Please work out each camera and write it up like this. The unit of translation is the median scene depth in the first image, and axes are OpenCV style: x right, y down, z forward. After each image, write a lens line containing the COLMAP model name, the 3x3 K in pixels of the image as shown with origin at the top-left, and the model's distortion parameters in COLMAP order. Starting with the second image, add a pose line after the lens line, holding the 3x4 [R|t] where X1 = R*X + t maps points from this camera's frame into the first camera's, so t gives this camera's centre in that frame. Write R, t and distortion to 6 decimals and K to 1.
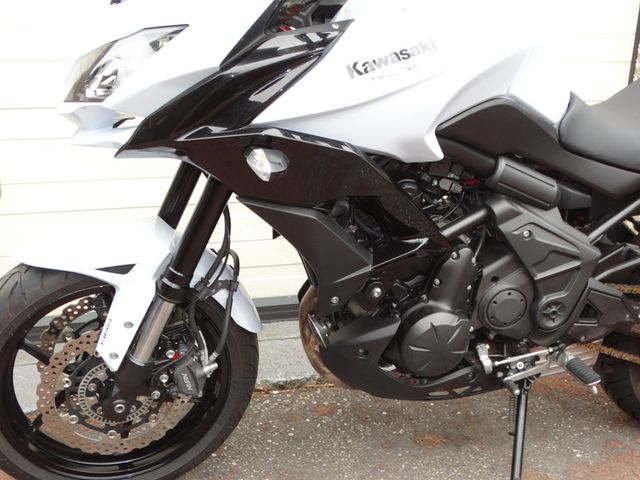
lens RADIAL K [[801.0, 0, 320.0], [0, 801.0, 238.8], [0, 0, 1]] dist [0.019740, 0.000000]
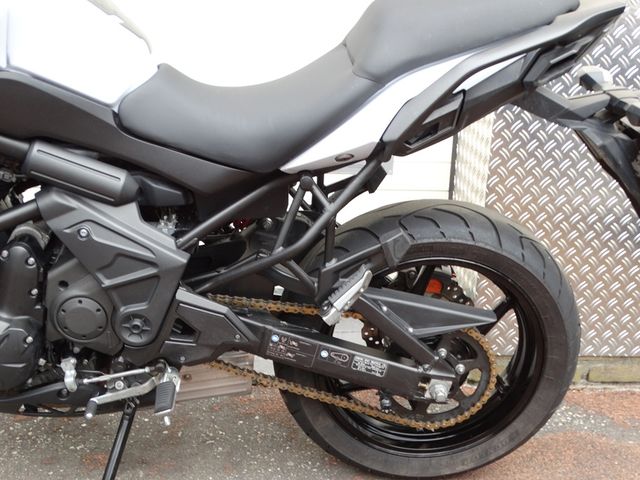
lens RADIAL K [[801.0, 0, 320.0], [0, 801.0, 241.0], [0, 0, 1]] dist [0.019740, 0.000000]
pose [[0.986179, 0.047814, -0.158637, 0.623375], [-0.045588, 0.998805, 0.017639, -0.023394], [0.159290, -0.010163, 0.987179, 0.192087]]
